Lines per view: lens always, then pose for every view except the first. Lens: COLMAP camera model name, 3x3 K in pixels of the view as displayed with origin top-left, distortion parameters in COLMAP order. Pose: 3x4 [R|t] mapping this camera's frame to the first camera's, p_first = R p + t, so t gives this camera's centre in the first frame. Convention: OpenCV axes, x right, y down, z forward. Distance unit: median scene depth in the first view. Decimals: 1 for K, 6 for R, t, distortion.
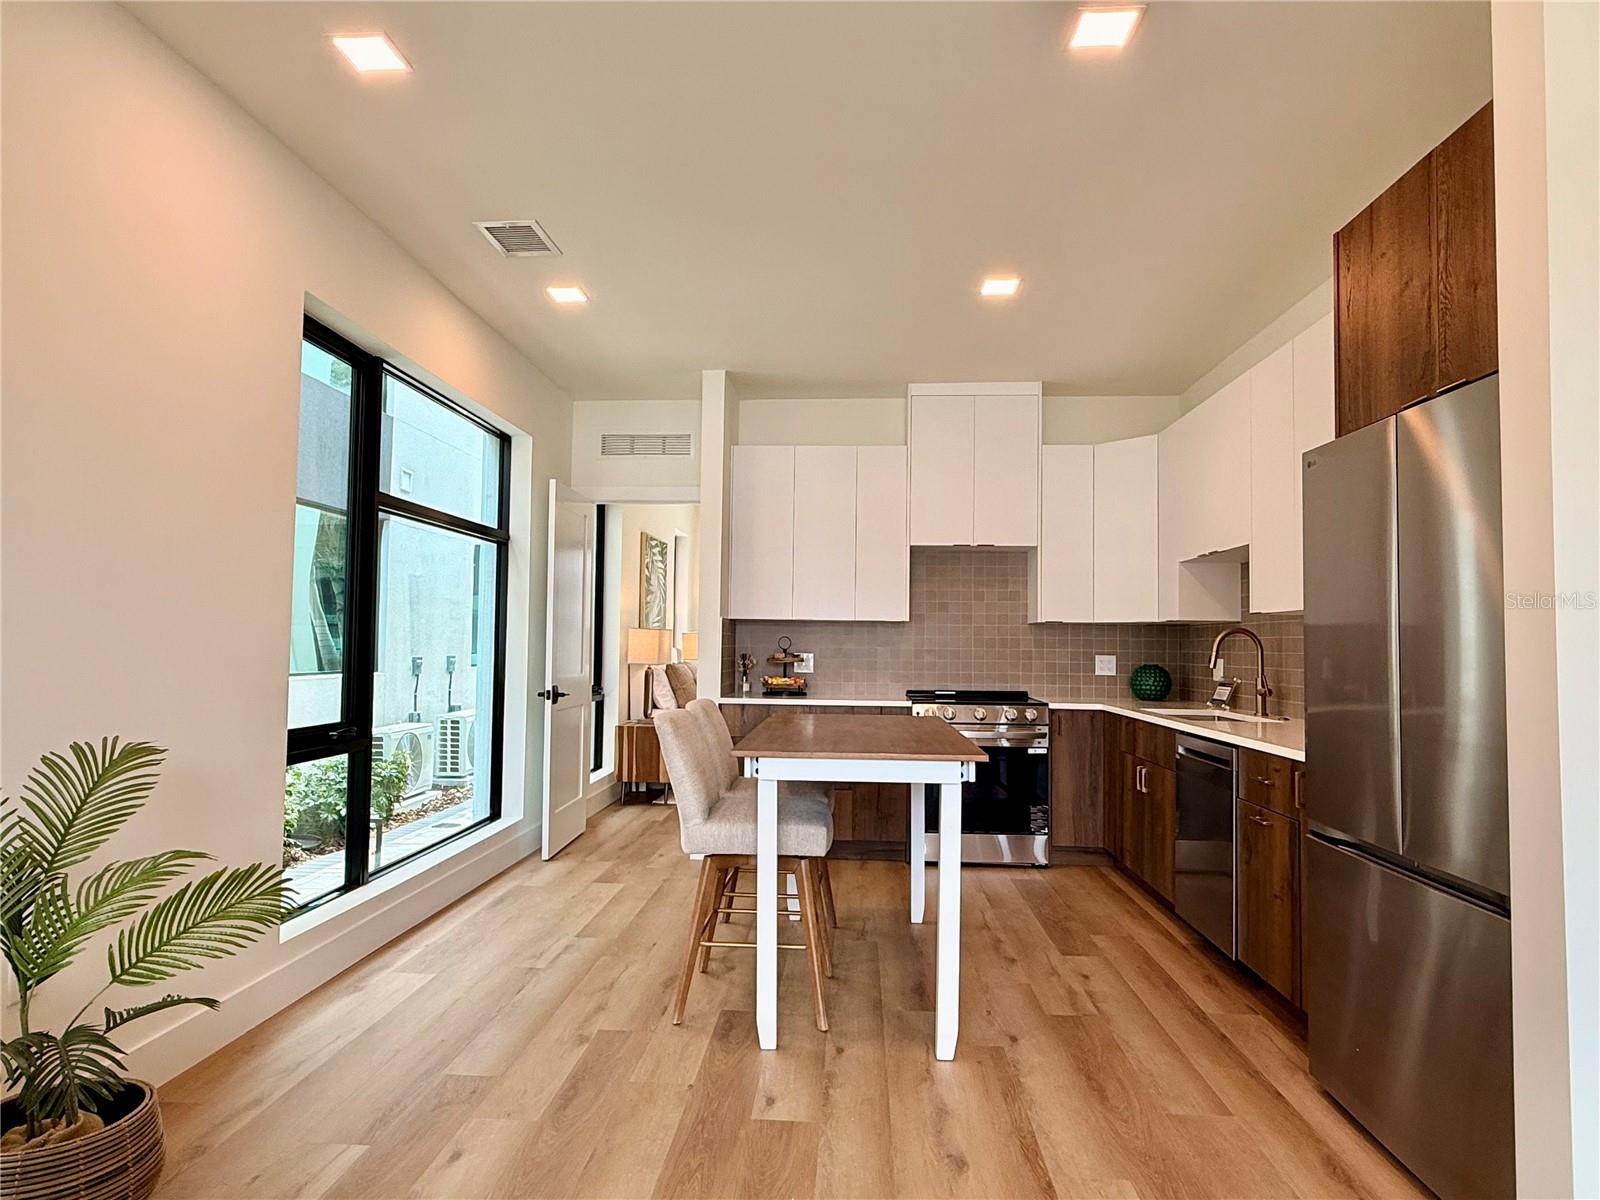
lens RADIAL K [[927.5, 0, 796.6], [0, 927.5, 602.5], [0, 0, 1]] dist [0.002254, 0.000192]
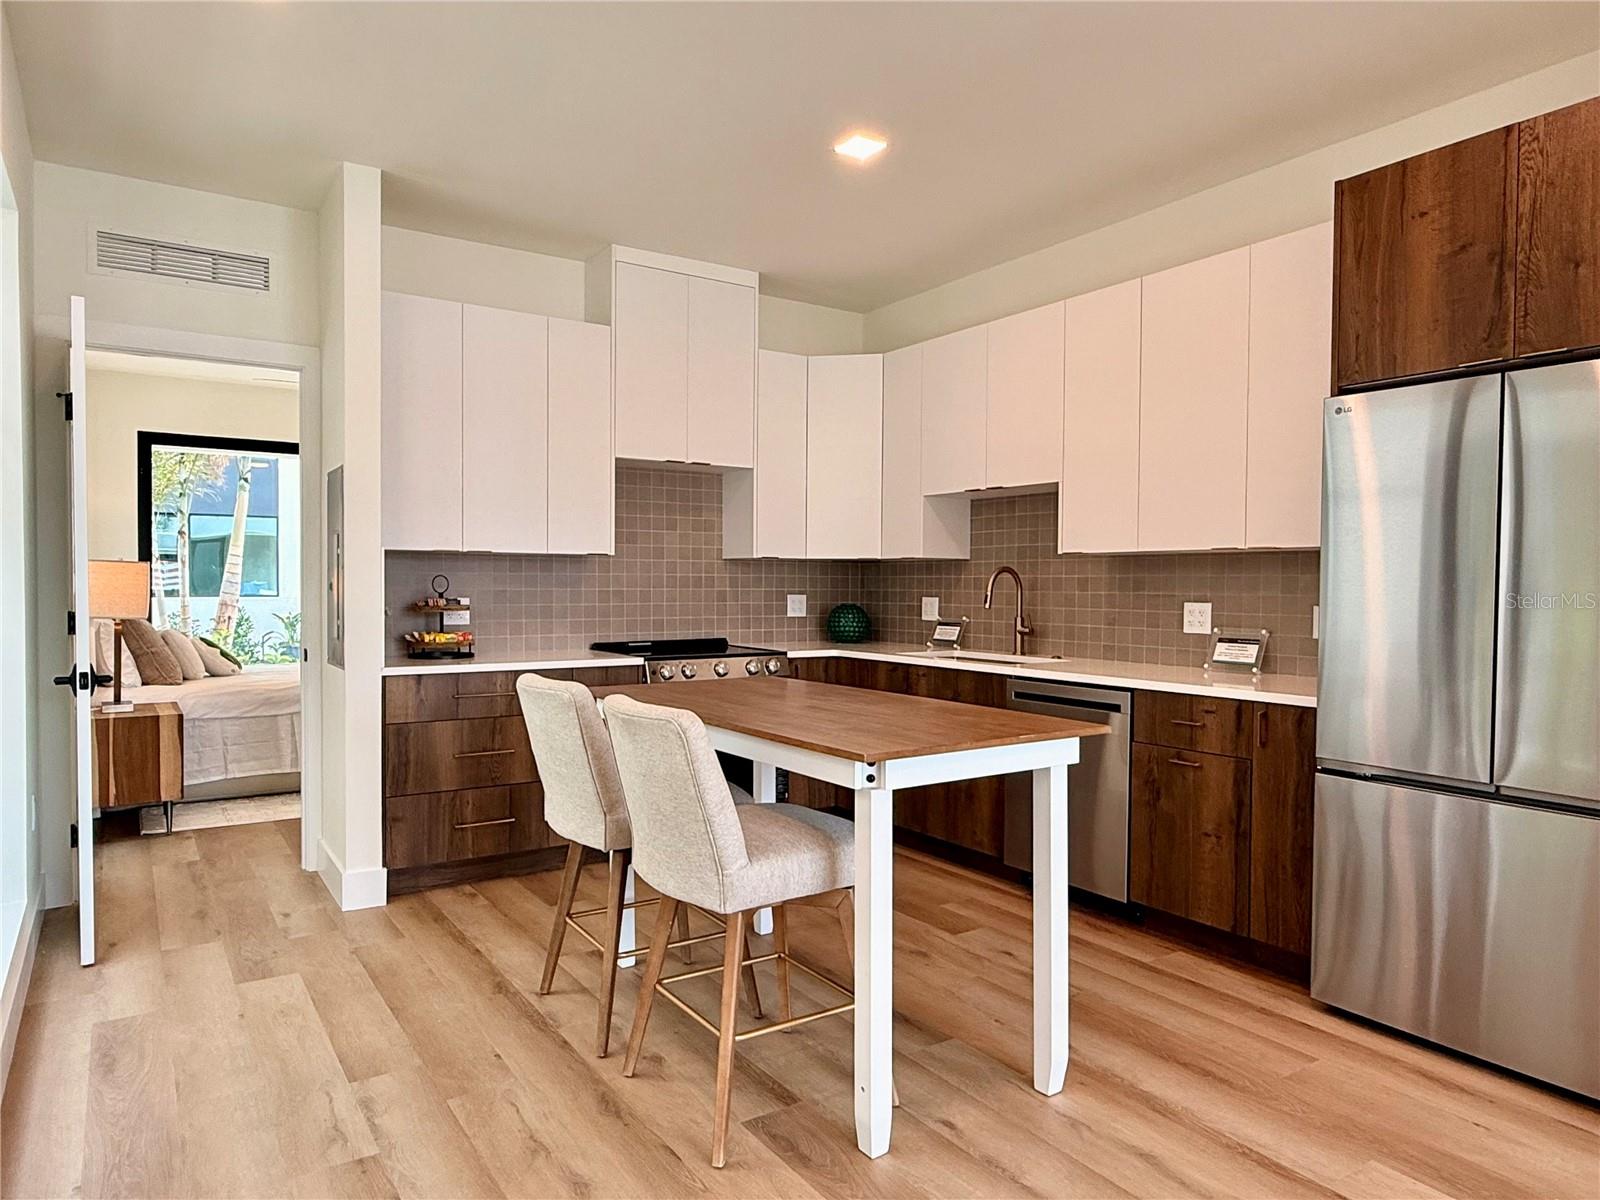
lens RADIAL K [[1022.6, 0, 800.3], [0, 1022.6, 605.0], [0, 0, 1]] dist [-0.000434, 0.002874]
pose [[0.790267, -0.021992, 0.612368, -0.297159], [-0.023760, 0.997504, 0.066487, 0.001077], [-0.612302, -0.067092, 0.787772, 0.234292]]
